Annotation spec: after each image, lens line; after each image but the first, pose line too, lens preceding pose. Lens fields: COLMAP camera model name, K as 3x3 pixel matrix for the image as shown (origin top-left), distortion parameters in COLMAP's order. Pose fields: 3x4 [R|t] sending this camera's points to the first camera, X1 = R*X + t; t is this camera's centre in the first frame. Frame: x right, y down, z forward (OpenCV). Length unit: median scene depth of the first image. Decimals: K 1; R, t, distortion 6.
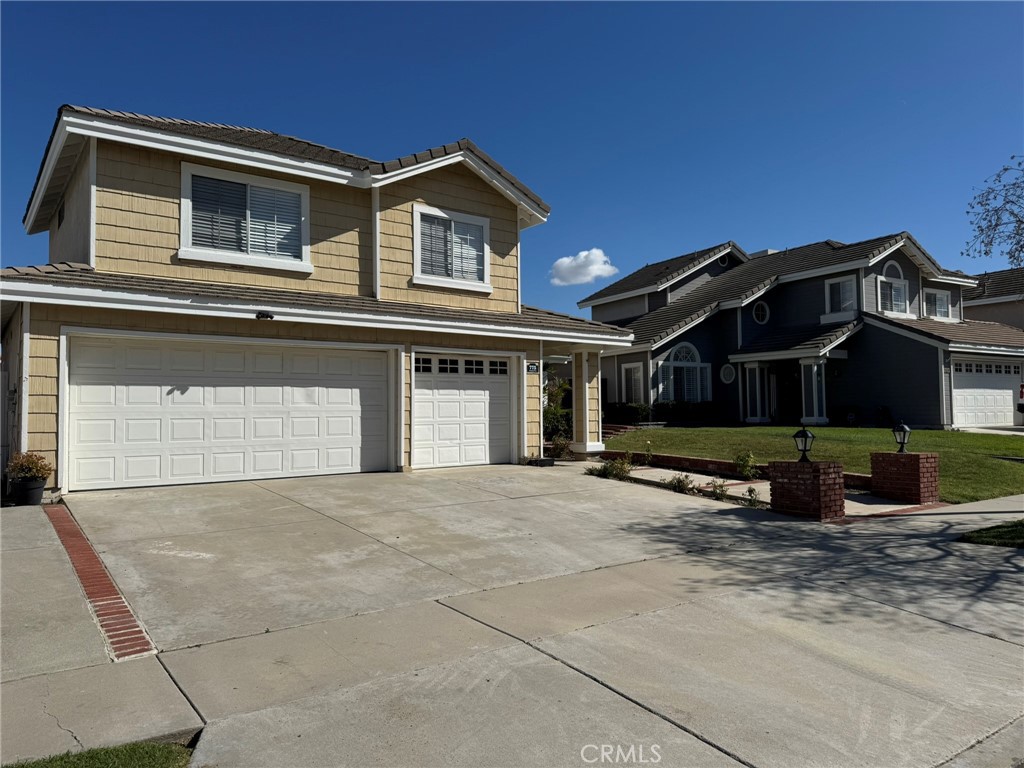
lens RADIAL K [[705.7, 0, 512.2], [0, 705.7, 380.5], [0, 0, 1]] dist [0.083284, -0.106530]
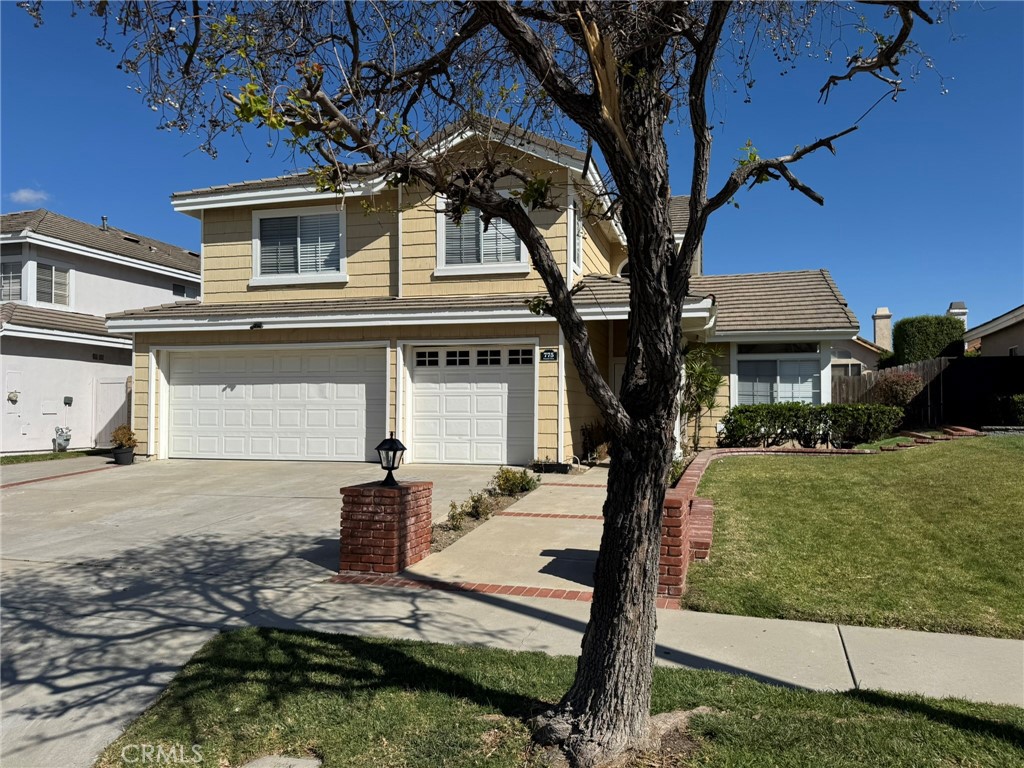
lens RADIAL K [[705.7, 0, 513.5], [0, 705.7, 391.8], [0, 0, 1]] dist [0.083284, -0.106530]
pose [[0.618593, -0.004185, -0.785701, 0.760856], [0.028405, 0.999451, 0.017040, 0.011414], [0.785198, -0.032859, 0.618372, 0.504598]]
